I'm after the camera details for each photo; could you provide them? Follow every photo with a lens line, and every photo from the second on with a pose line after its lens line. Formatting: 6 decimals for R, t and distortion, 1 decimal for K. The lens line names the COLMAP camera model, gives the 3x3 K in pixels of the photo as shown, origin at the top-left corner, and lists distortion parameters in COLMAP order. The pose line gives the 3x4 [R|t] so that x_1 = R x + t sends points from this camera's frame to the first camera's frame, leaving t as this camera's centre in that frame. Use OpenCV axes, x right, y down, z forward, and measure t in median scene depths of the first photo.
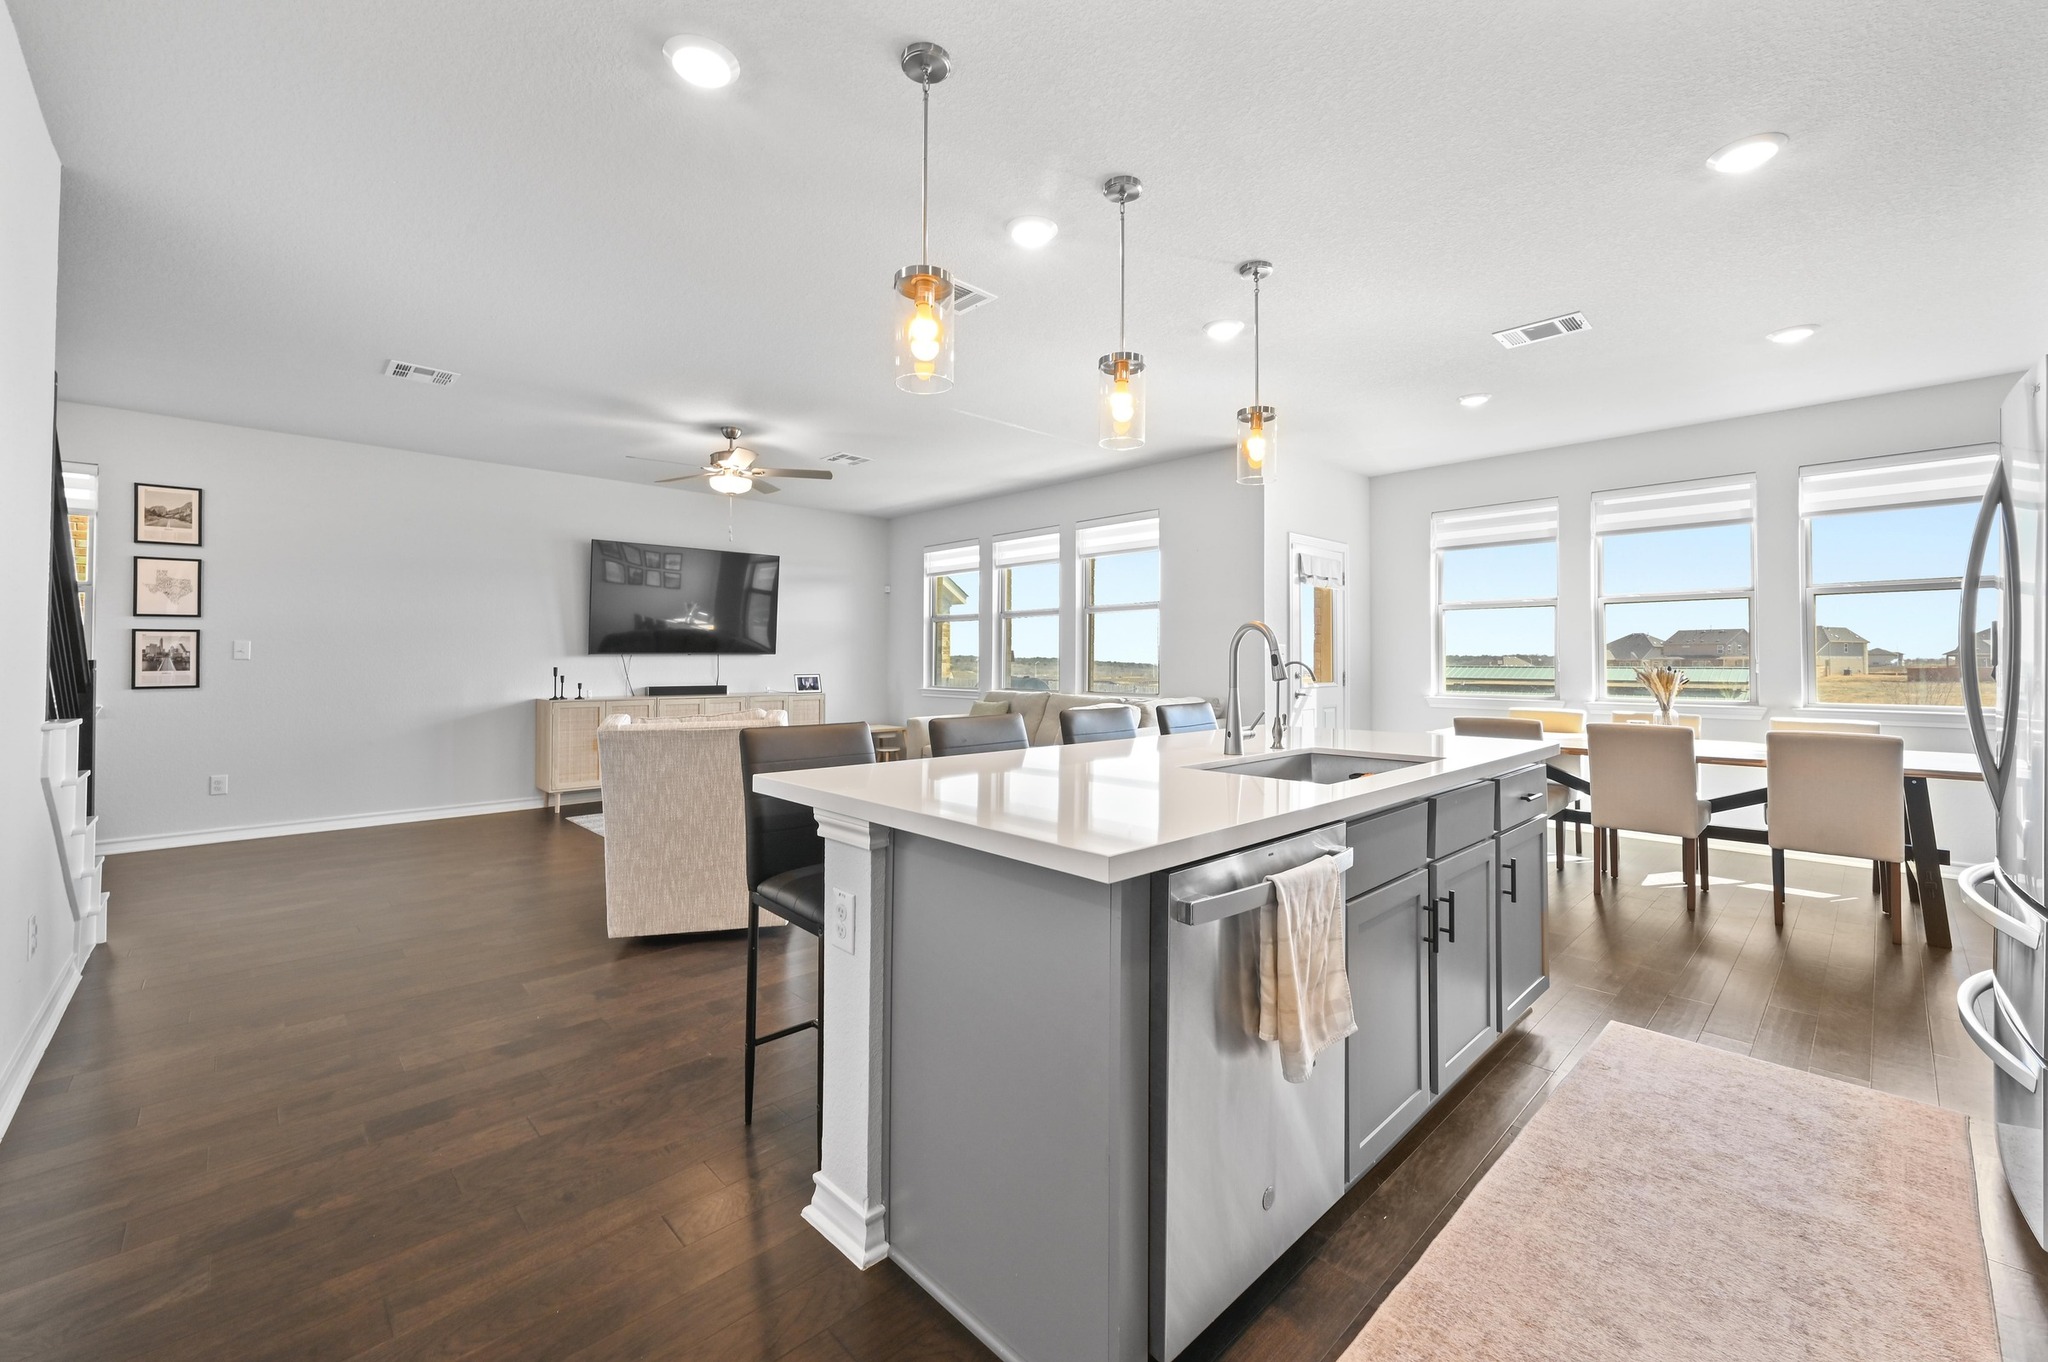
lens RADIAL K [[822.9, 0, 1021.8], [0, 822.9, 670.2], [0, 0, 1]] dist [0.004696, 0.000342]
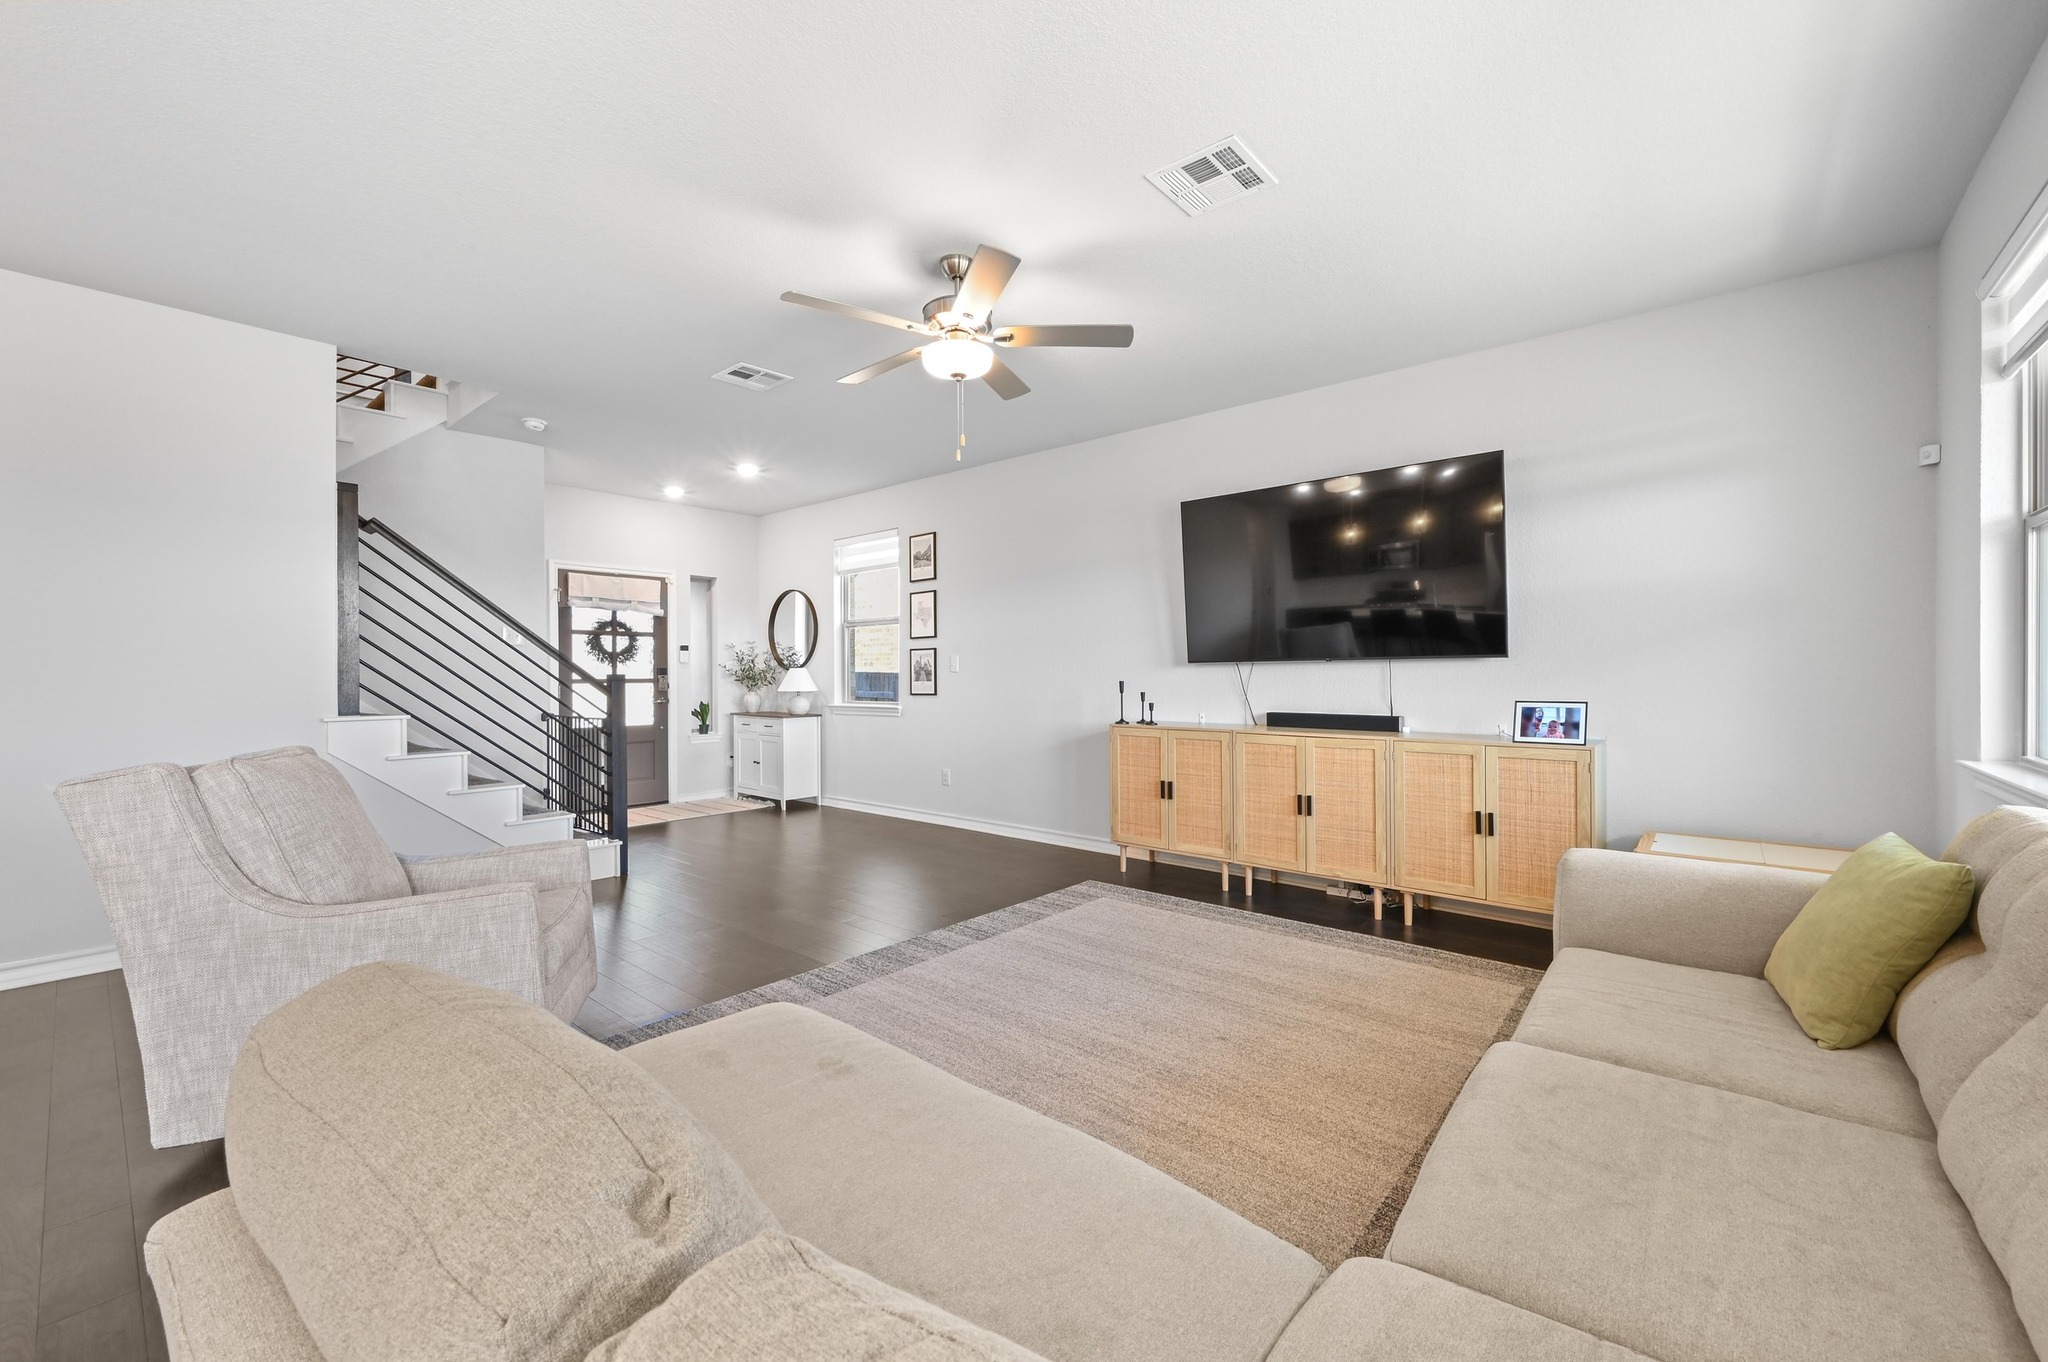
lens RADIAL K [[822.9, 0, 1021.8], [0, 822.9, 670.2], [0, 0, 1]] dist [0.004696, 0.000342]
pose [[0.100069, -0.012427, -0.994903, 0.220904], [-0.015251, 0.999785, -0.014022, -0.001045], [0.994864, 0.016576, 0.099858, 1.000213]]
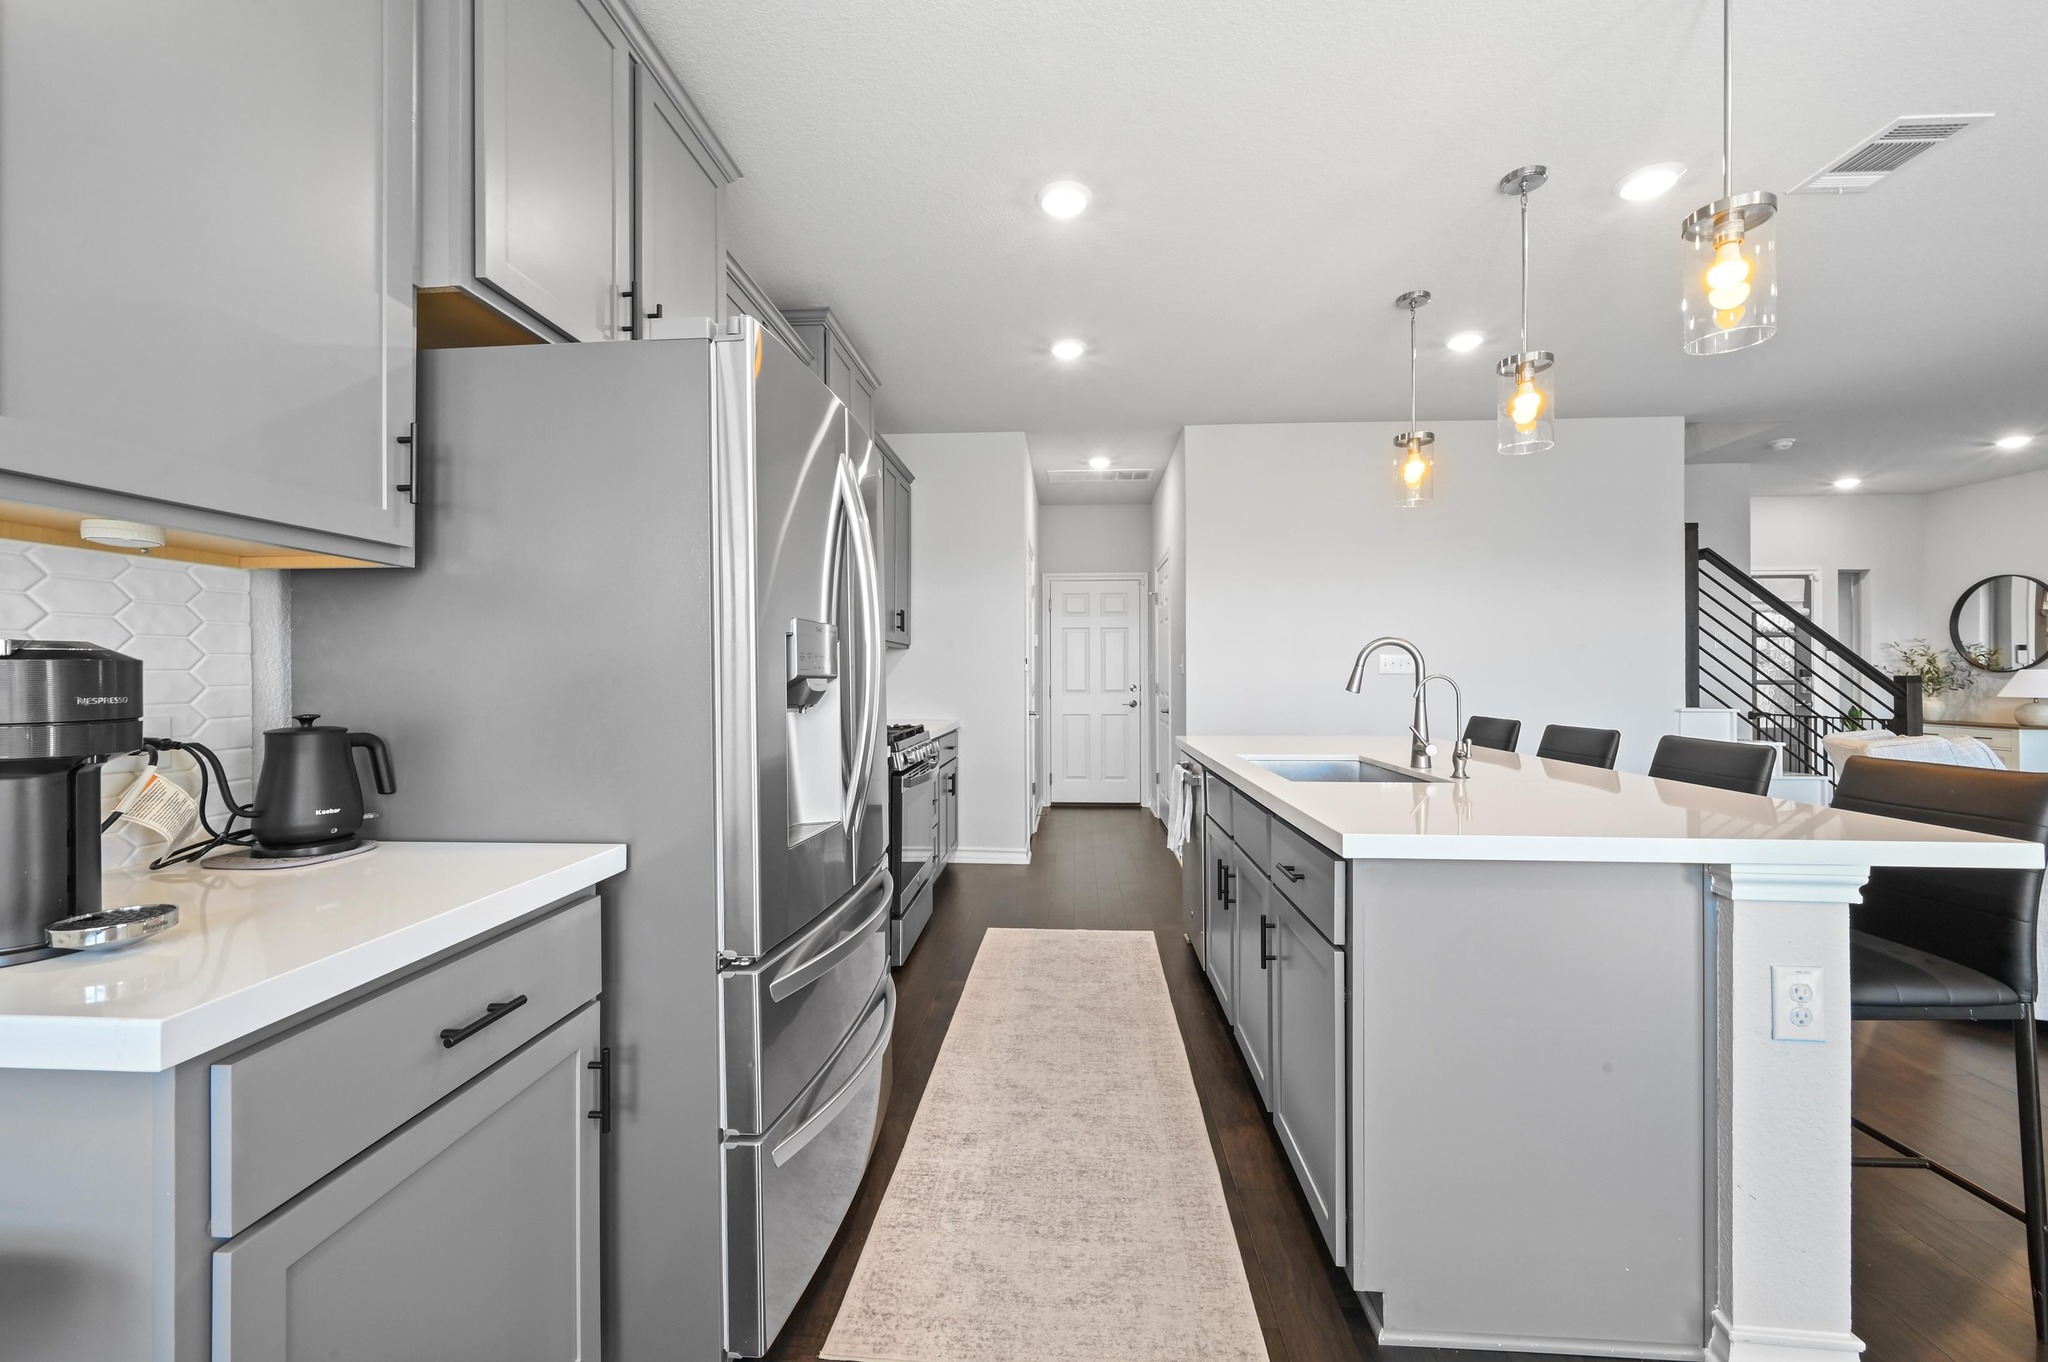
lens RADIAL K [[822.9, 0, 1021.8], [0, 822.9, 670.2], [0, 0, 1]] dist [0.004696, 0.000342]
pose [[-0.735557, -0.018855, -0.677200, 0.605847], [-0.013978, 0.999822, -0.012656, 0.019030], [0.677318, 0.000157, -0.735690, 0.655877]]
